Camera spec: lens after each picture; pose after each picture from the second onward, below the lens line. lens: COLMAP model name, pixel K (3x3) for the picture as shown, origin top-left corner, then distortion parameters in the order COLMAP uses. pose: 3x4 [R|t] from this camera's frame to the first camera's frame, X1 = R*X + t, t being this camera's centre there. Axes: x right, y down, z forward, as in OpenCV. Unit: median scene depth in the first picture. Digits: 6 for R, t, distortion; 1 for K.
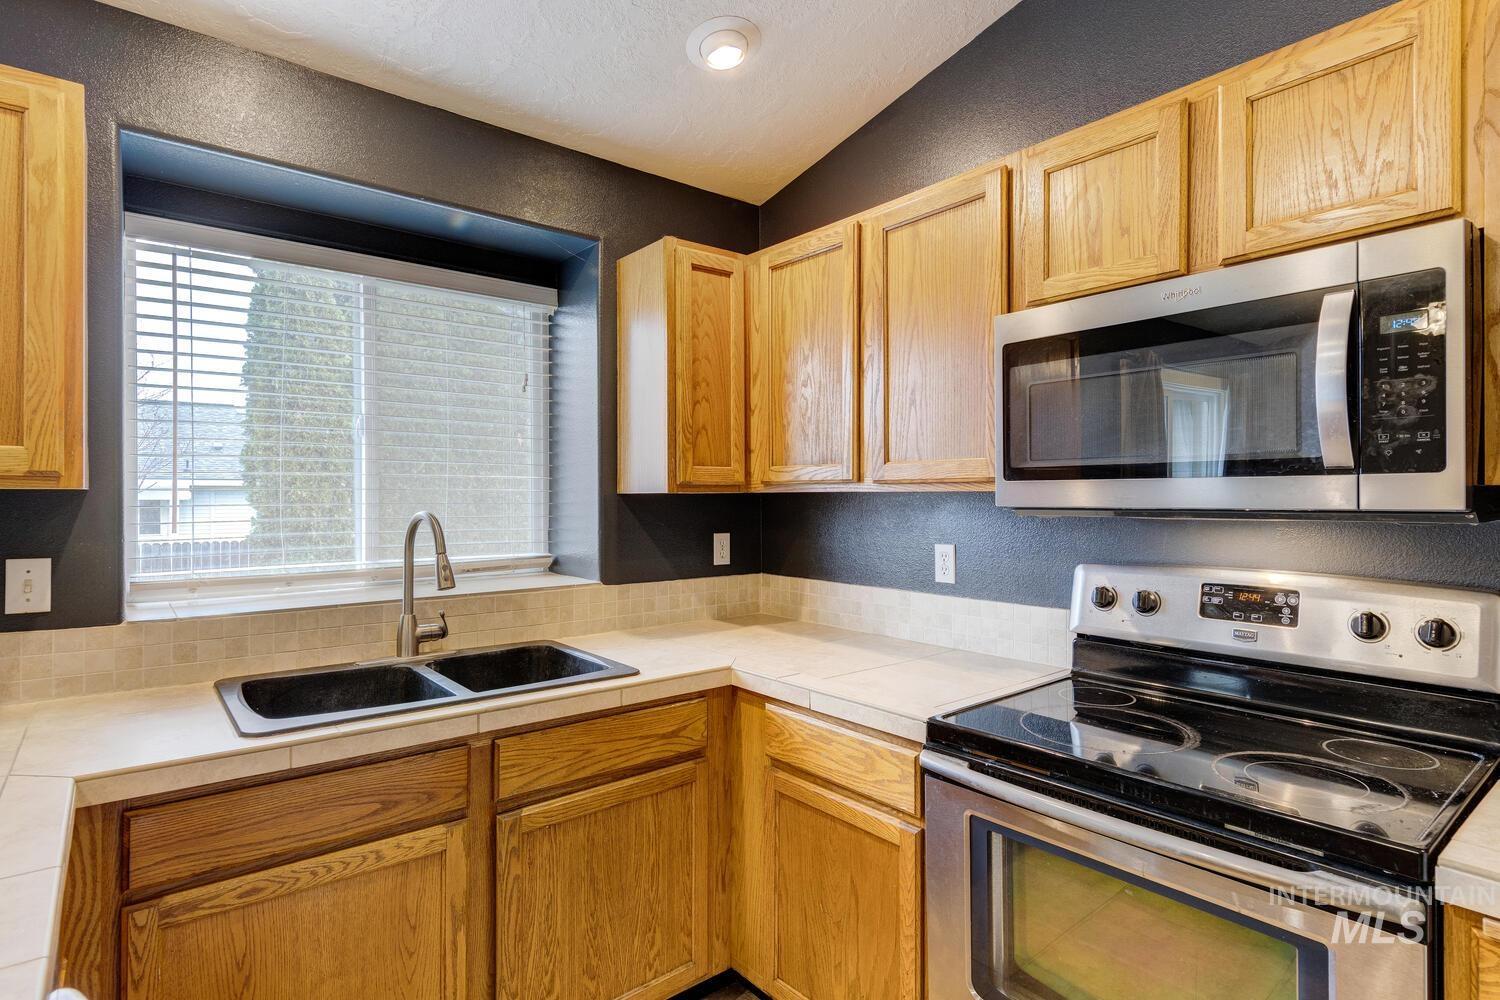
lens RADIAL K [[772.2, 0, 758.1], [0, 772.2, 498.0], [0, 0, 1]] dist [0.010342, 0.000314]
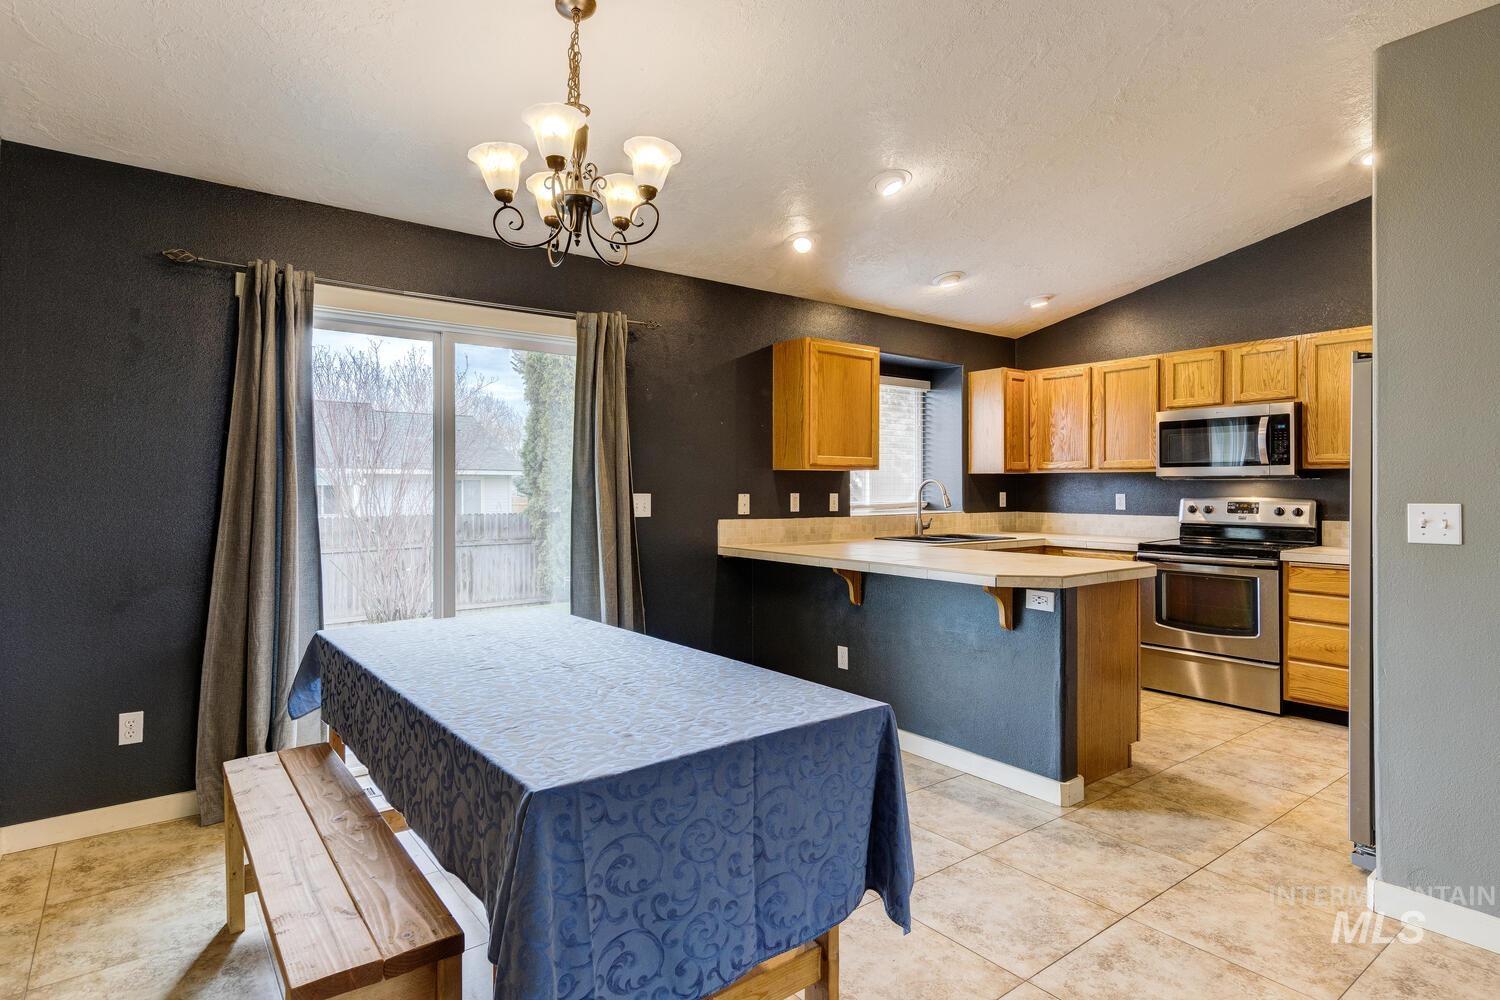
lens RADIAL K [[778.3, 0, 749.6], [0, 778.3, 483.4], [0, 0, 1]] dist [0.012230, -0.000571]
pose [[0.999483, 0.000713, -0.032146, -1.008003], [-0.000872, 0.999987, -0.004926, 0.047341], [0.032142, 0.004952, 0.999471, -1.780188]]
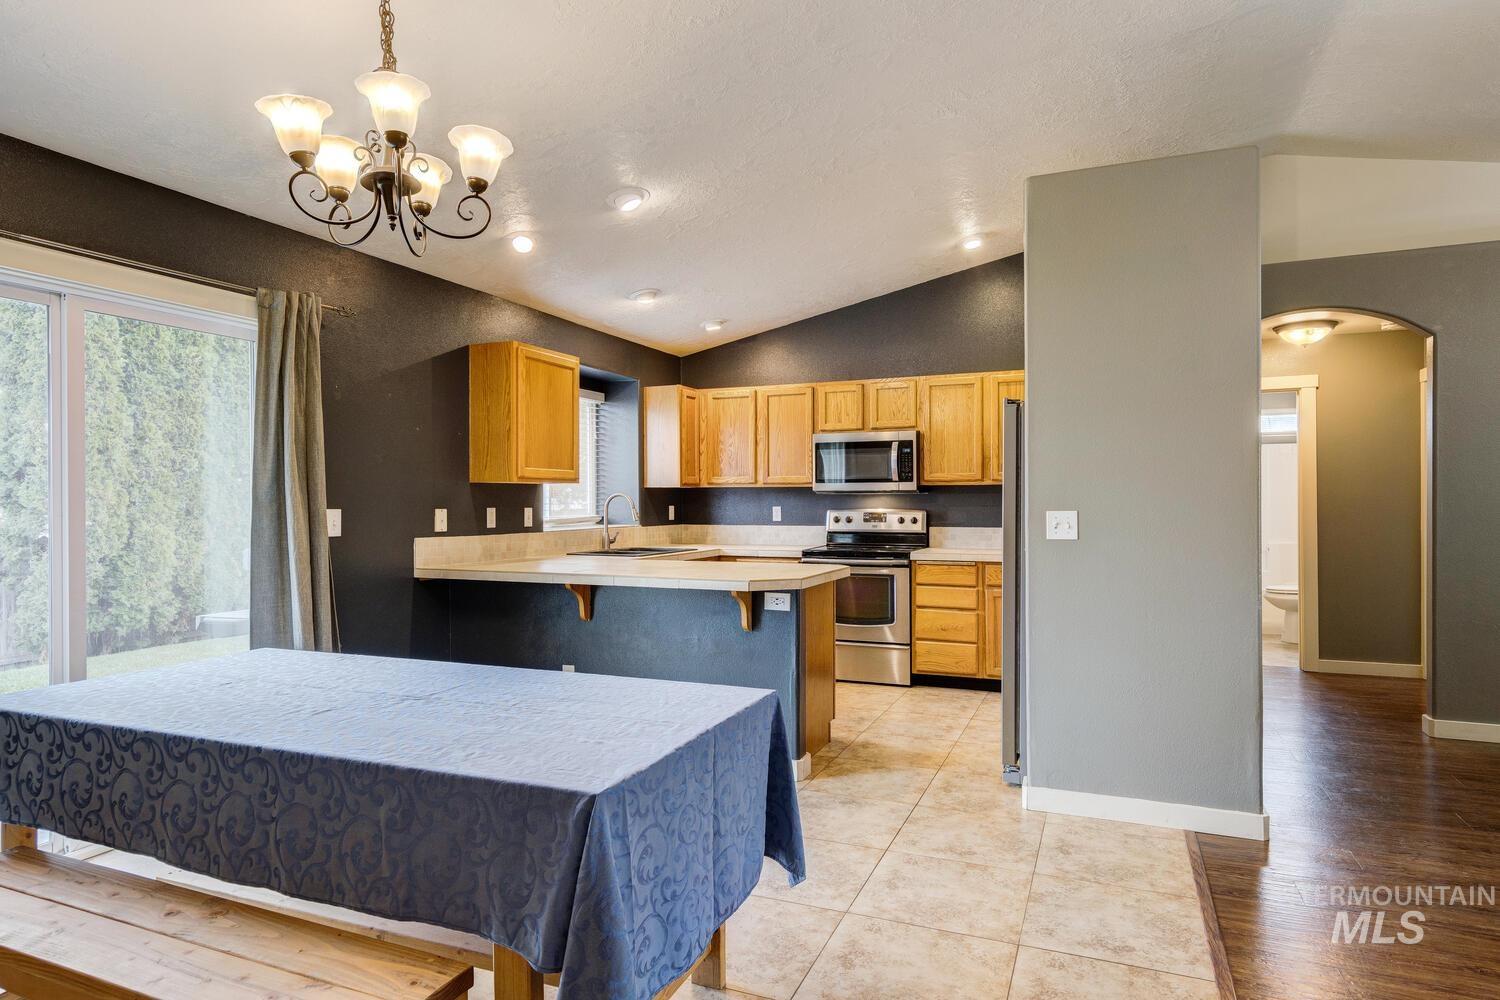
lens RADIAL K [[838.2, 0, 750.0], [0, 838.2, 500.0], [0, 0, 1]] dist [0.005875, 0.000596]
pose [[0.887129, -0.001234, 0.461520, -1.411306], [0.002140, 0.999997, -0.001439, 0.048733], [-0.461516, 0.002264, 0.887129, -1.837350]]
